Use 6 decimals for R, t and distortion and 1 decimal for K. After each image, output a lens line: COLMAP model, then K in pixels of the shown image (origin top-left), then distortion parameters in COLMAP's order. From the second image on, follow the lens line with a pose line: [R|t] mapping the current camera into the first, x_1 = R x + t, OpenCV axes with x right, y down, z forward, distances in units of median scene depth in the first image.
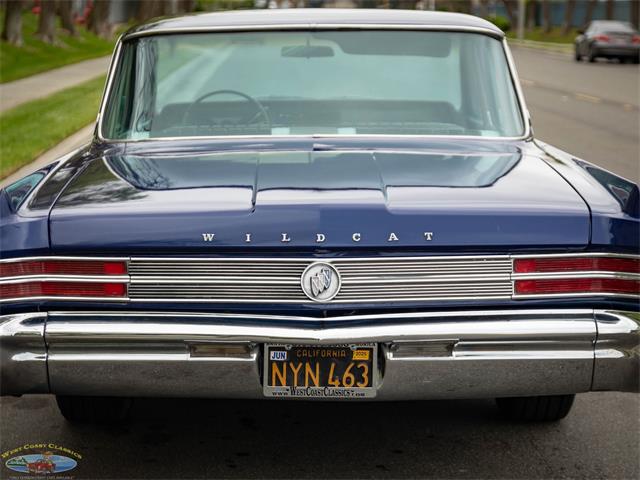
lens RADIAL K [[3083.1, 0, 317.1], [0, 3083.1, 299.8], [0, 0, 1]] dist [0.553427, 0.000000]
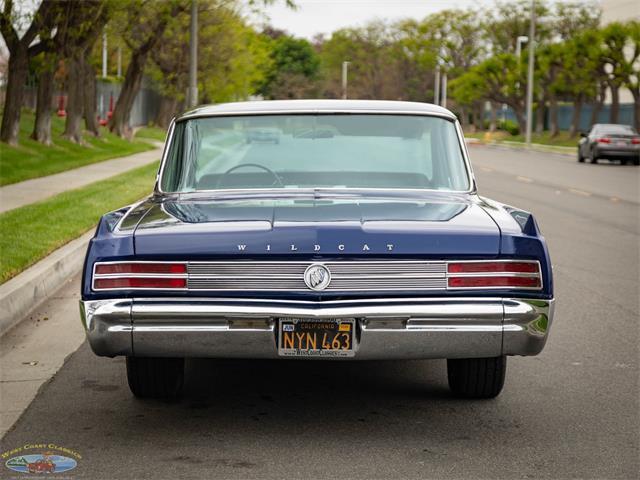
lens RADIAL K [[3083.1, 0, 318.4], [0, 3083.1, 239.6], [0, 0, 1]] dist [0.553427, 0.000000]
pose [[0.999990, 0.001876, -0.004141, 0.007736], [-0.002092, 0.998605, -0.052763, 0.053457], [0.004036, 0.052771, 0.998598, -0.473994]]
